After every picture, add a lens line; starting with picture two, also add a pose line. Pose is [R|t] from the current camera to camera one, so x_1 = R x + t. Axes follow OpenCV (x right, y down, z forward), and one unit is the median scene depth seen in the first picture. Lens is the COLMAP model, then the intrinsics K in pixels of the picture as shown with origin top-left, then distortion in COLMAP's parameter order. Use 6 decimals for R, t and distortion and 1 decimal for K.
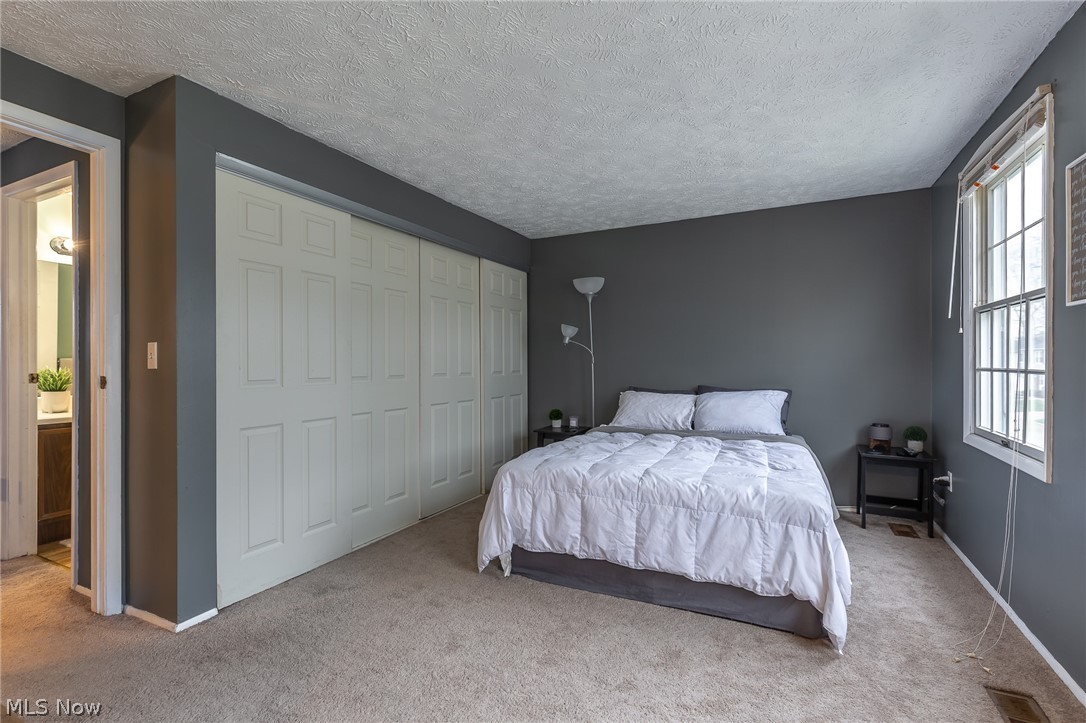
lens RADIAL K [[479.7, 0, 540.0], [0, 479.7, 358.9], [0, 0, 1]] dist [0.002064, -0.000216]
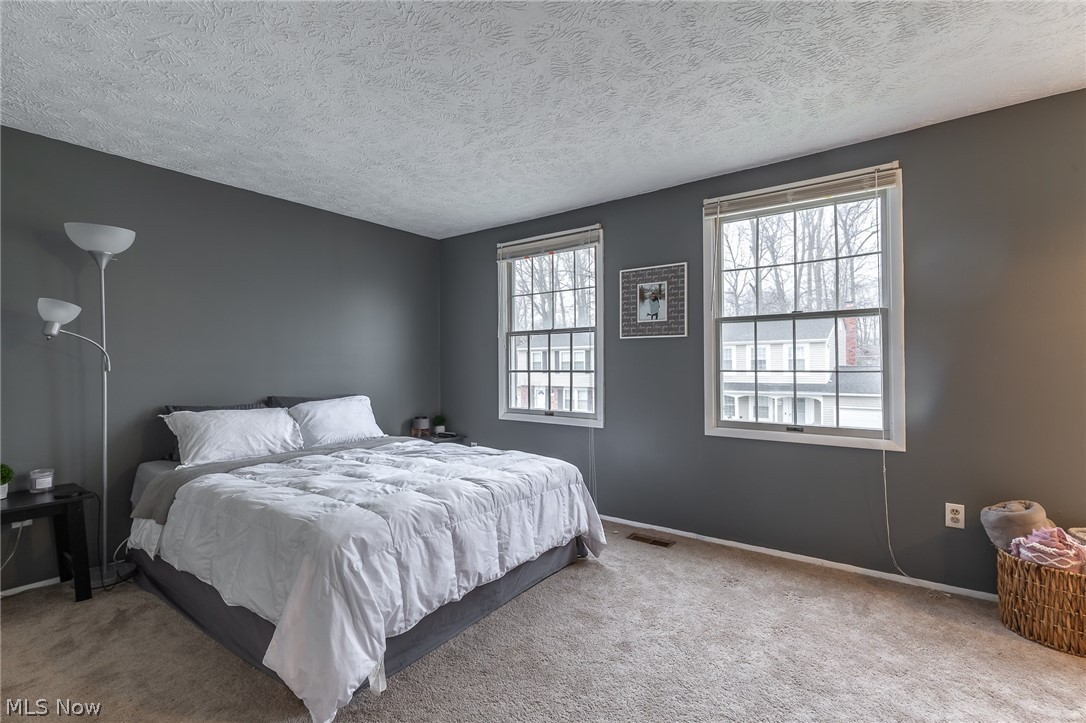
lens RADIAL K [[479.7, 0, 540.0], [0, 479.7, 358.9], [0, 0, 1]] dist [0.002064, -0.000216]
pose [[0.193354, 0.016949, 0.980983, -0.694772], [0.000461, 0.999849, -0.017366, 0.008419], [-0.981129, 0.003810, 0.193317, 0.673998]]
